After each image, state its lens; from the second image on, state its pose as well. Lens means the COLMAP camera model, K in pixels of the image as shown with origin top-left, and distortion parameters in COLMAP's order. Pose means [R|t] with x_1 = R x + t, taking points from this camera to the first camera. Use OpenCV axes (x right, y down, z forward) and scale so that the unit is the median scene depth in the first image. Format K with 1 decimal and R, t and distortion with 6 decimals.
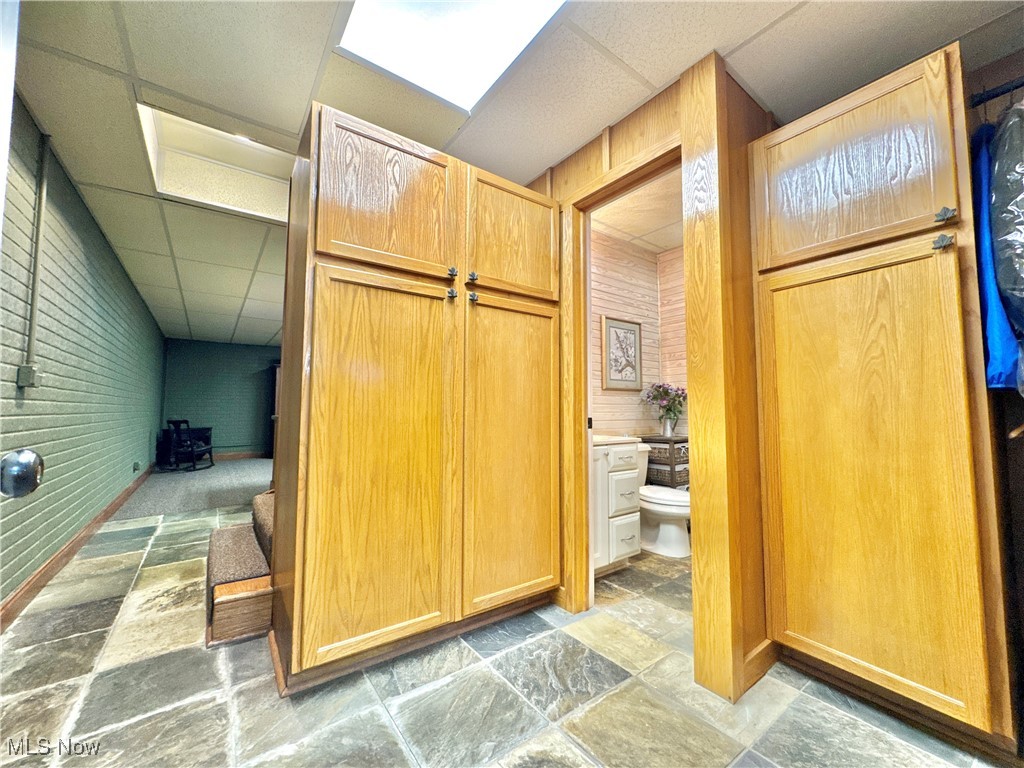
lens RADIAL K [[408.7, 0, 514.1], [0, 408.7, 381.8], [0, 0, 1]] dist [-0.004435, 0.000546]
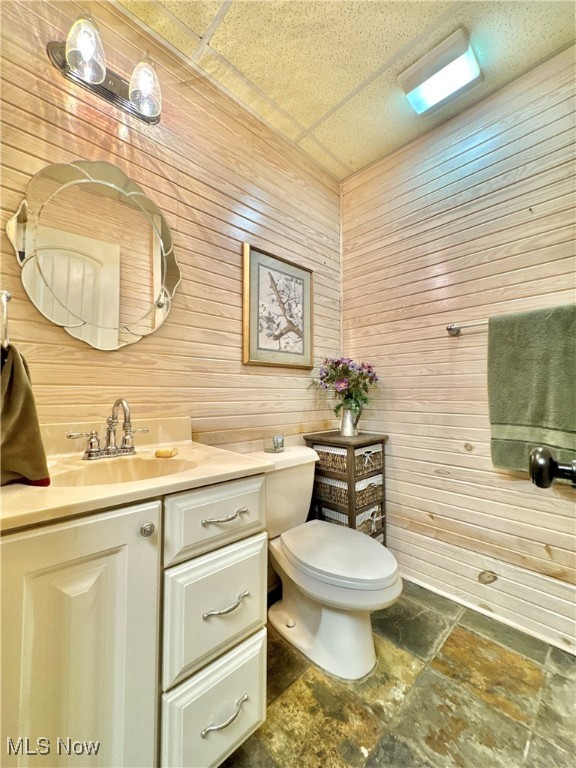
lens RADIAL K [[306.5, 0, 287.4], [0, 306.5, 387.3], [0, 0, 1]] dist [-0.004435, 0.000546]
pose [[0.993035, 0.001951, 0.117802, 0.217679], [-0.007678, 0.998809, 0.048182, 0.029381], [-0.117567, -0.048751, 0.991868, 0.509153]]
